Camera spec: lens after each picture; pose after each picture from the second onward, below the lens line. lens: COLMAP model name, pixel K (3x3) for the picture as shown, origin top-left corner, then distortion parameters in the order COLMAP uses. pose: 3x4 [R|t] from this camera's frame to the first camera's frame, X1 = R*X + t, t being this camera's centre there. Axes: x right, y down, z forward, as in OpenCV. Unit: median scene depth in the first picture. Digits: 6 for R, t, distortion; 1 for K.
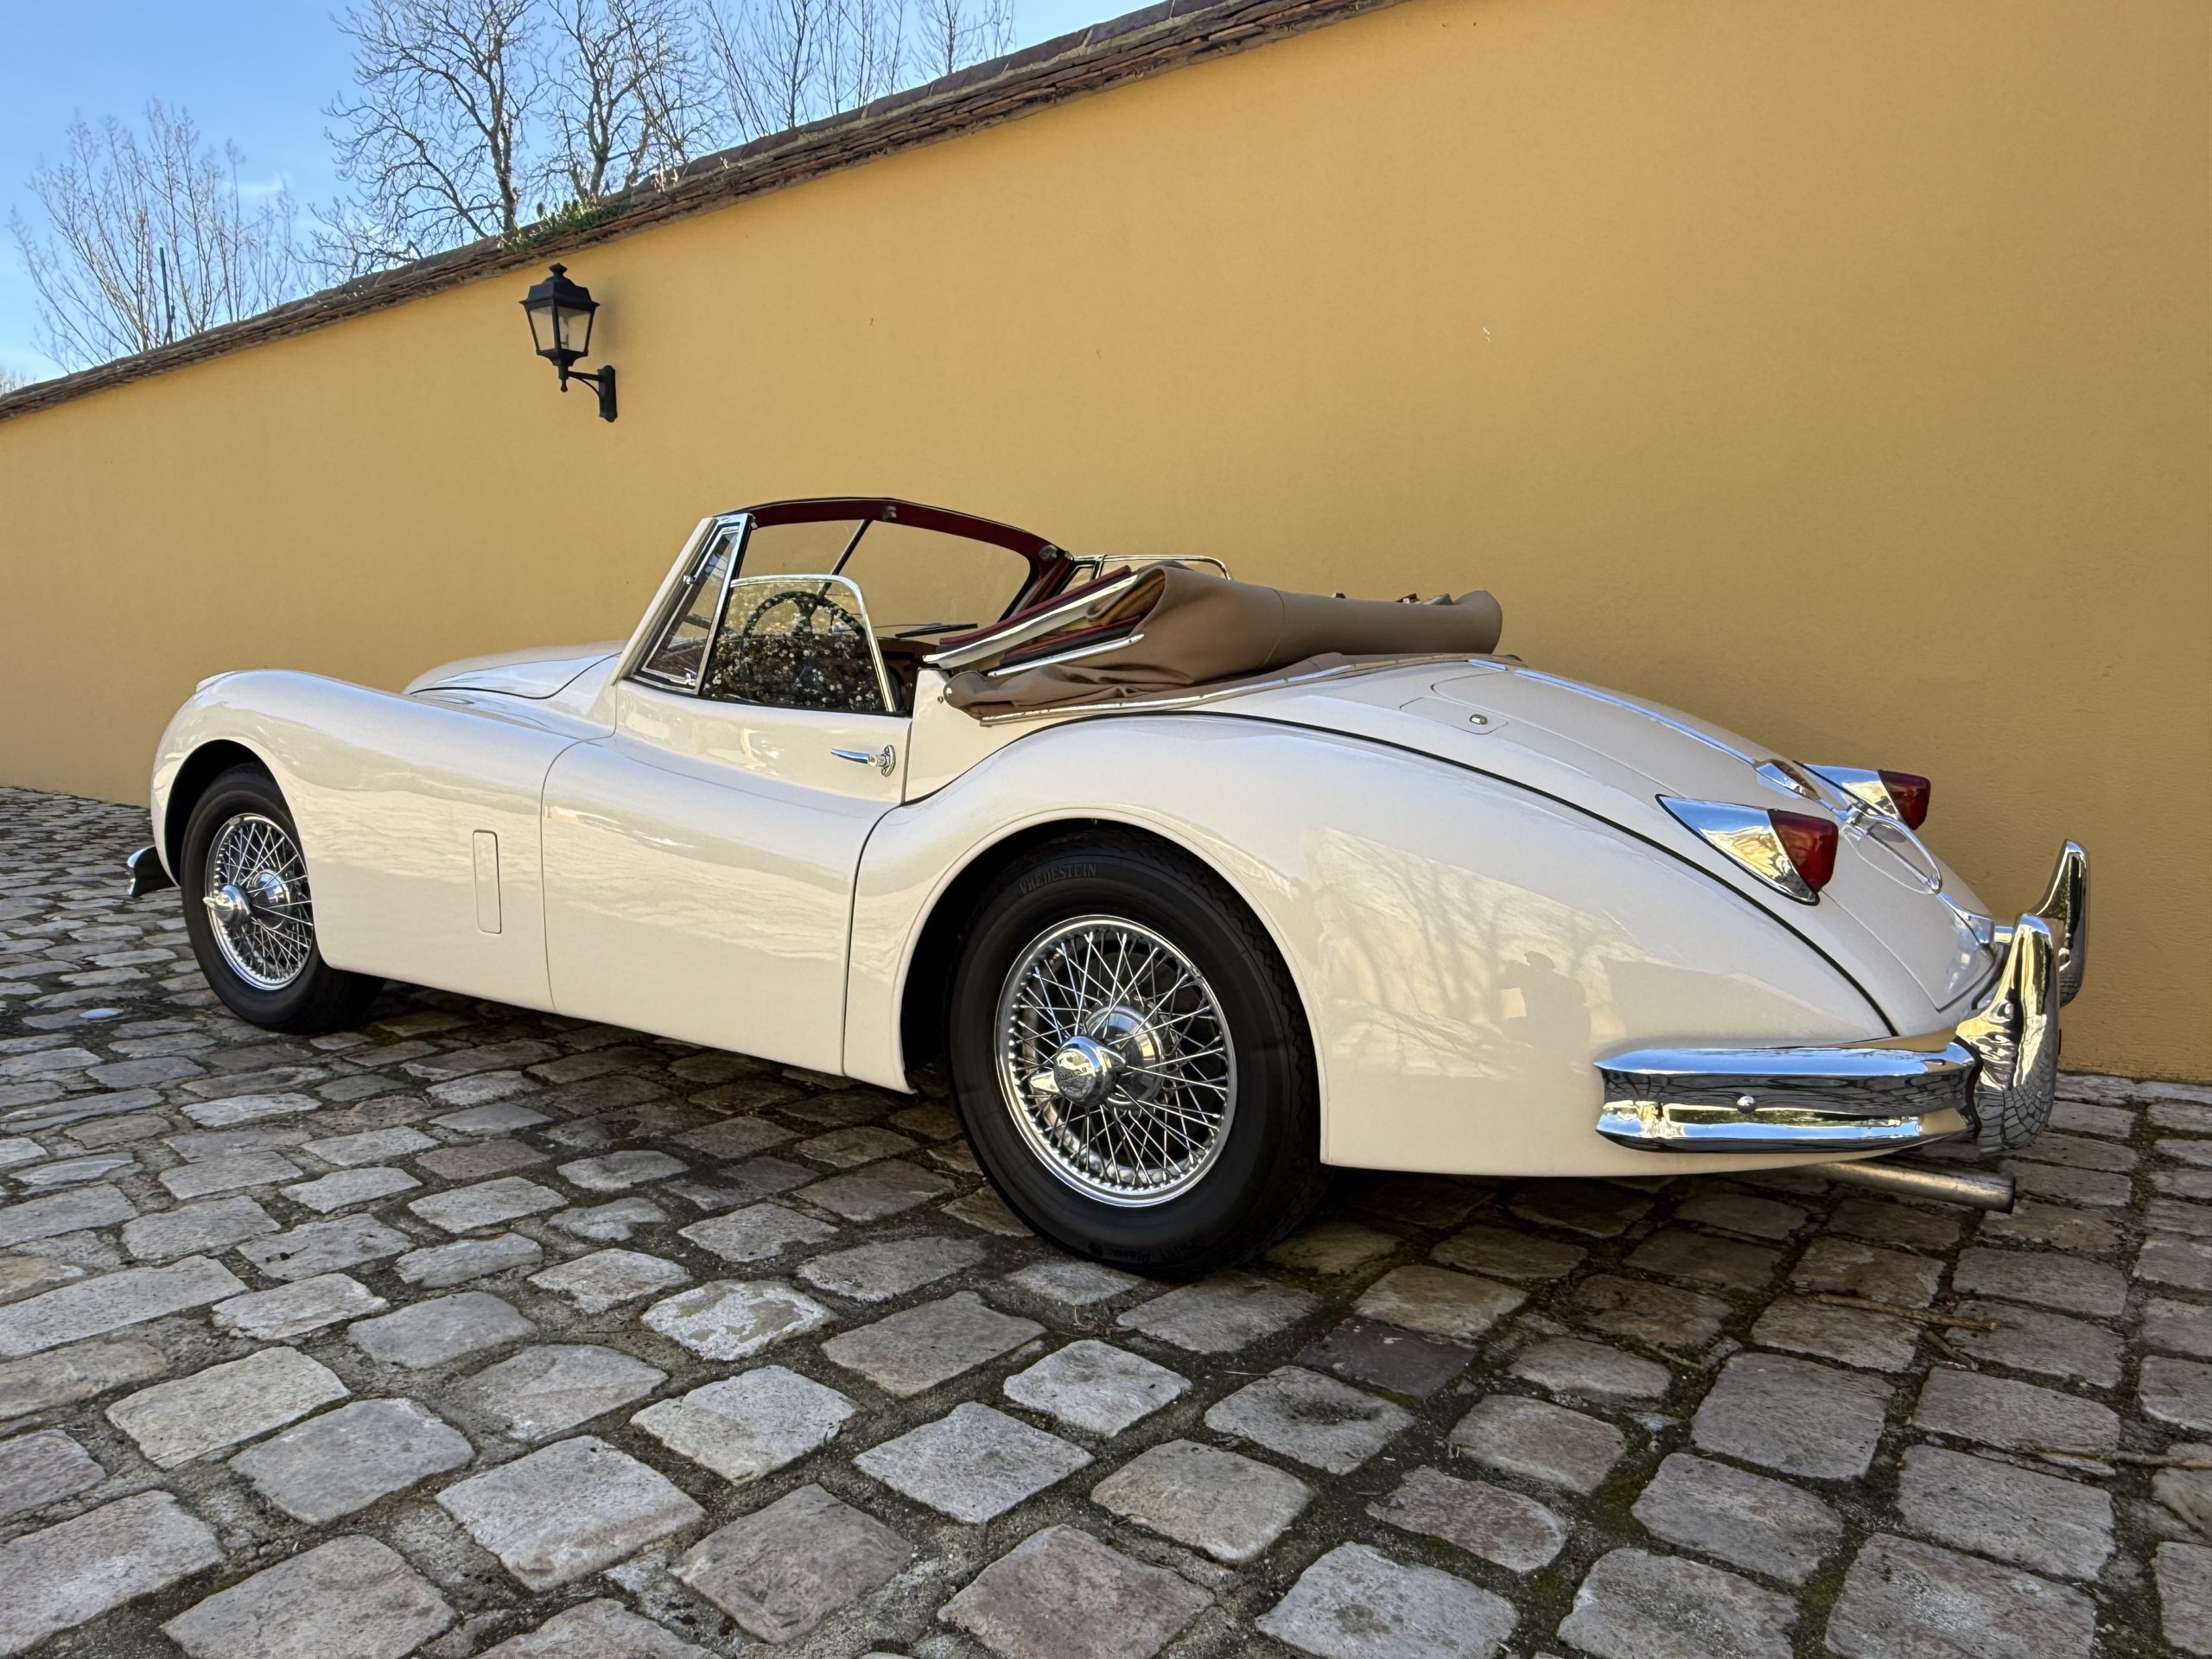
lens RADIAL K [[1500.0, 0, 1105.5], [0, 1500.0, 822.7], [0, 0, 1]] dist [0.000187, -0.000991]
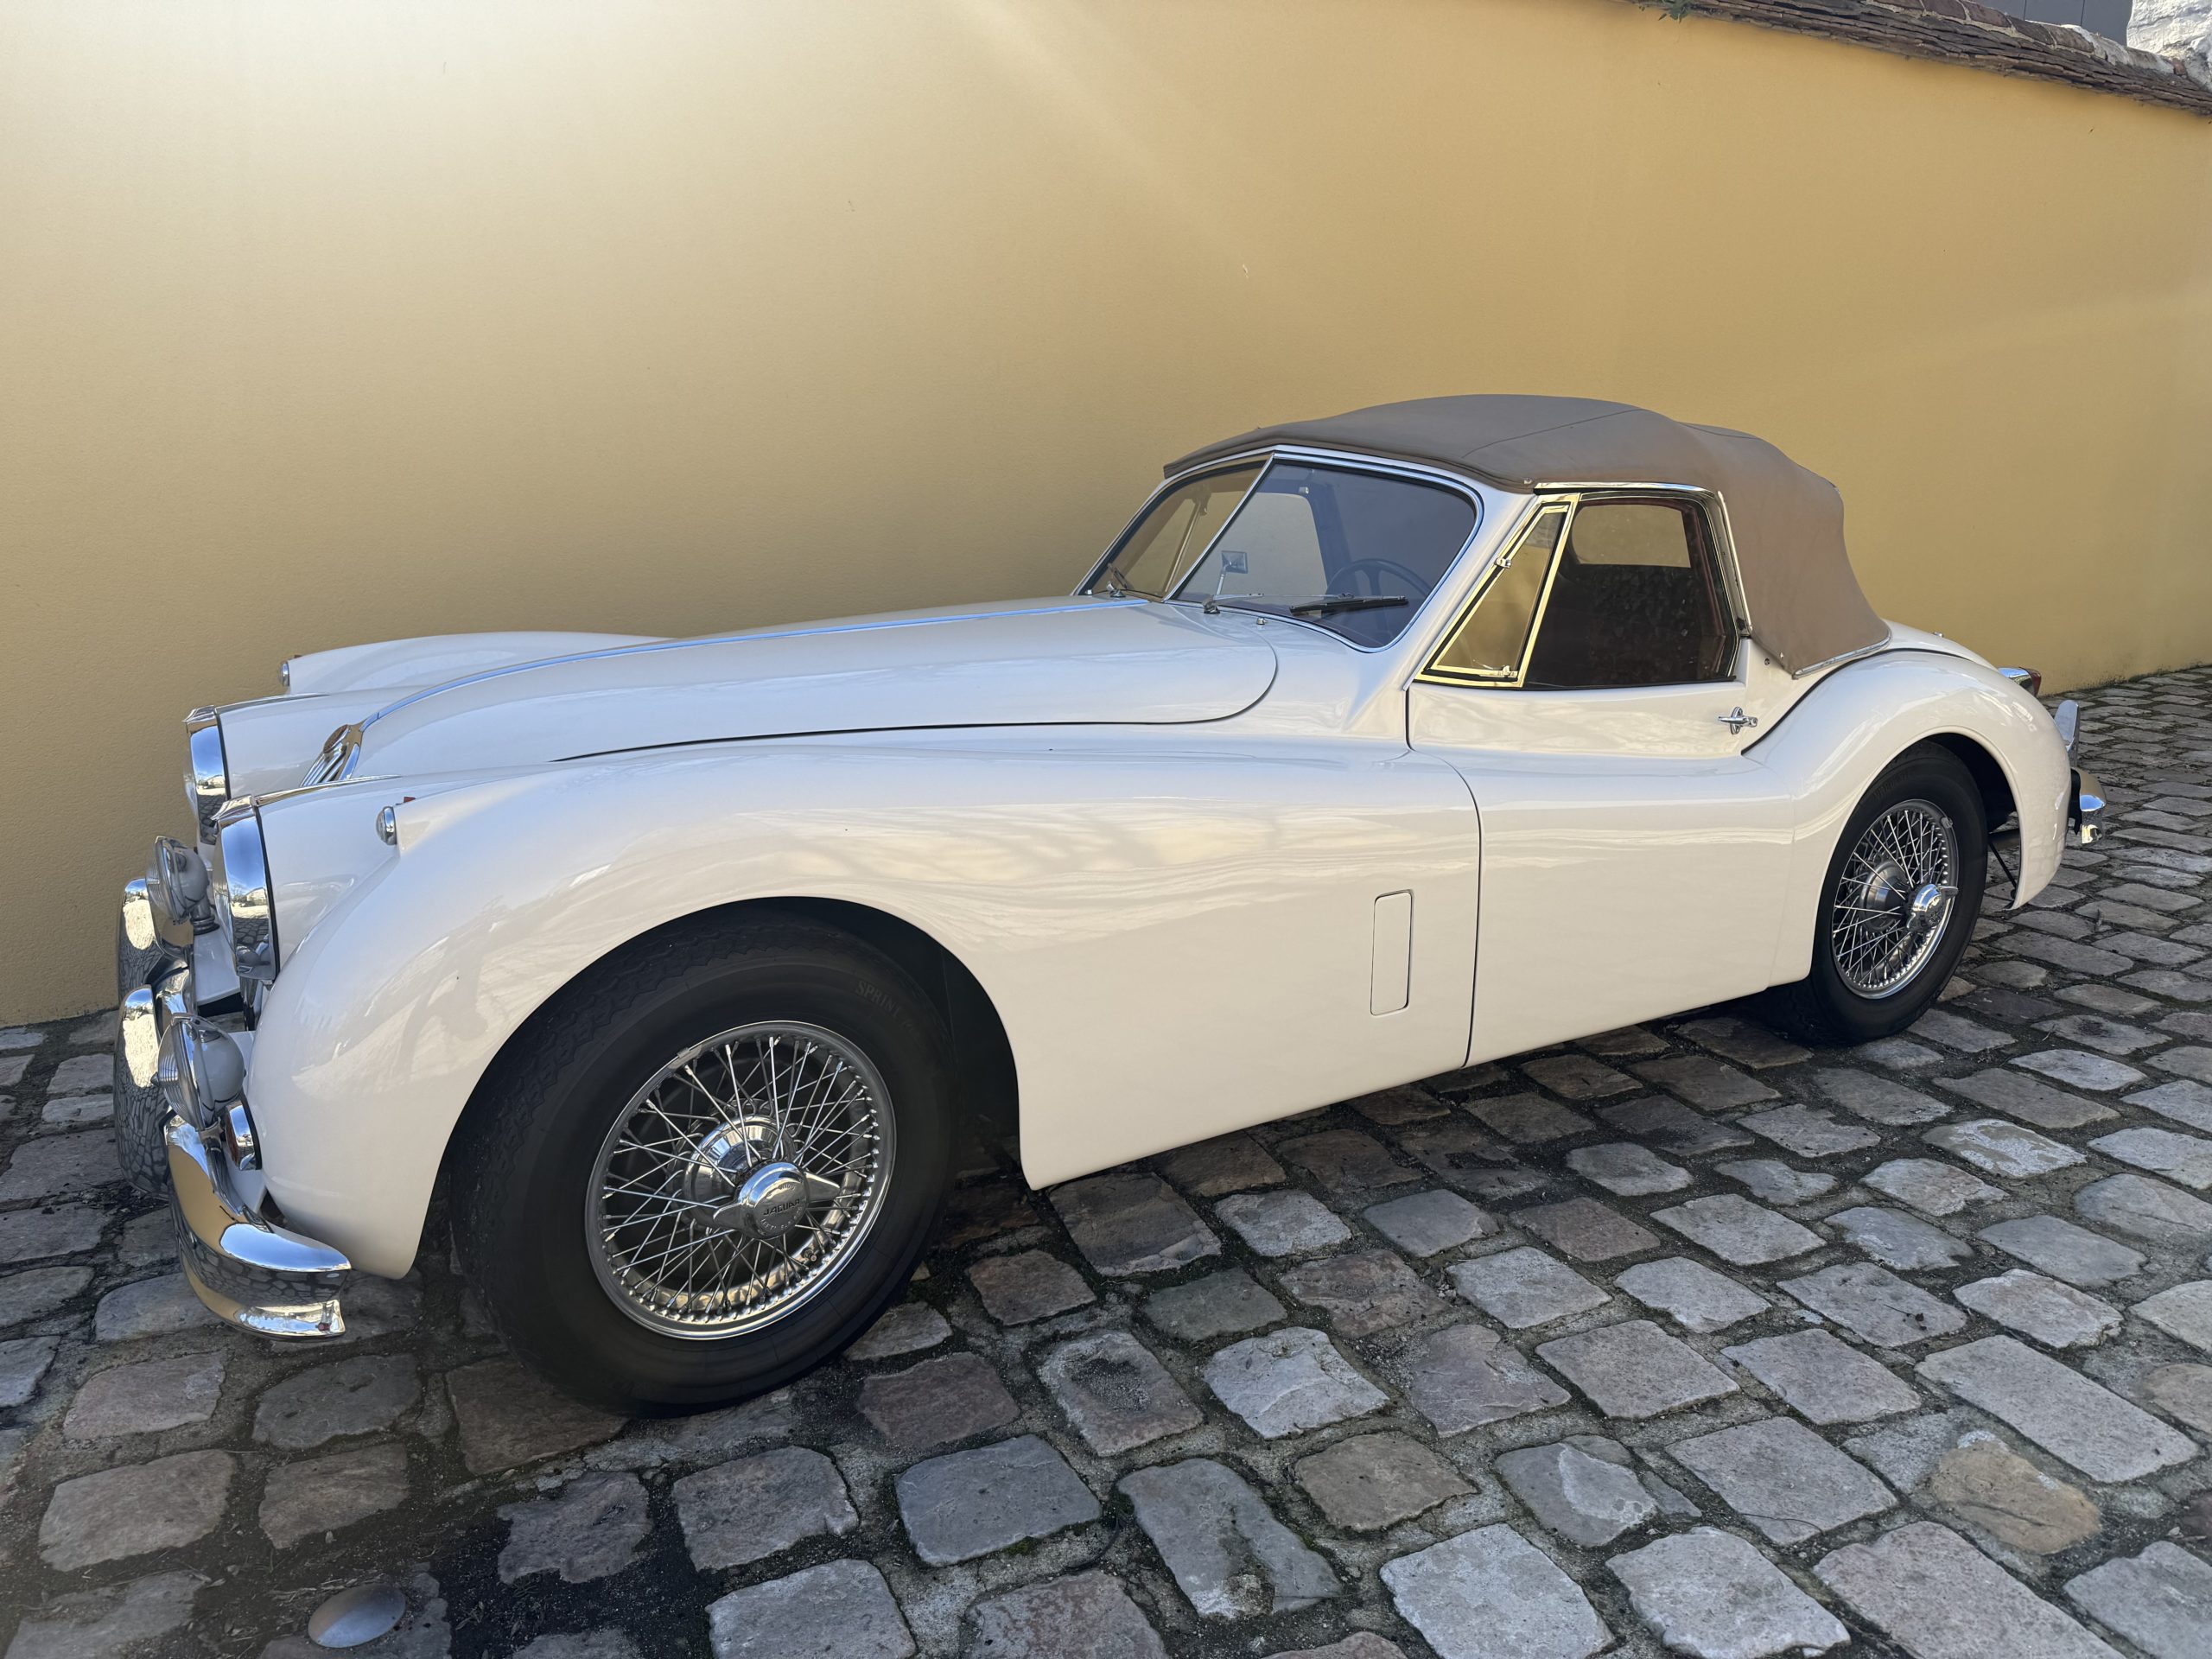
lens RADIAL K [[1553.2, 0, 1098.0], [0, 1553.2, 811.0], [0, 0, 1]] dist [0.022264, -0.024533]
pose [[0.402439, -0.212804, 0.890369, -1.616885], [0.095017, 0.977063, 0.190577, -0.281251], [-0.910502, 0.007905, 0.413428, 1.077095]]
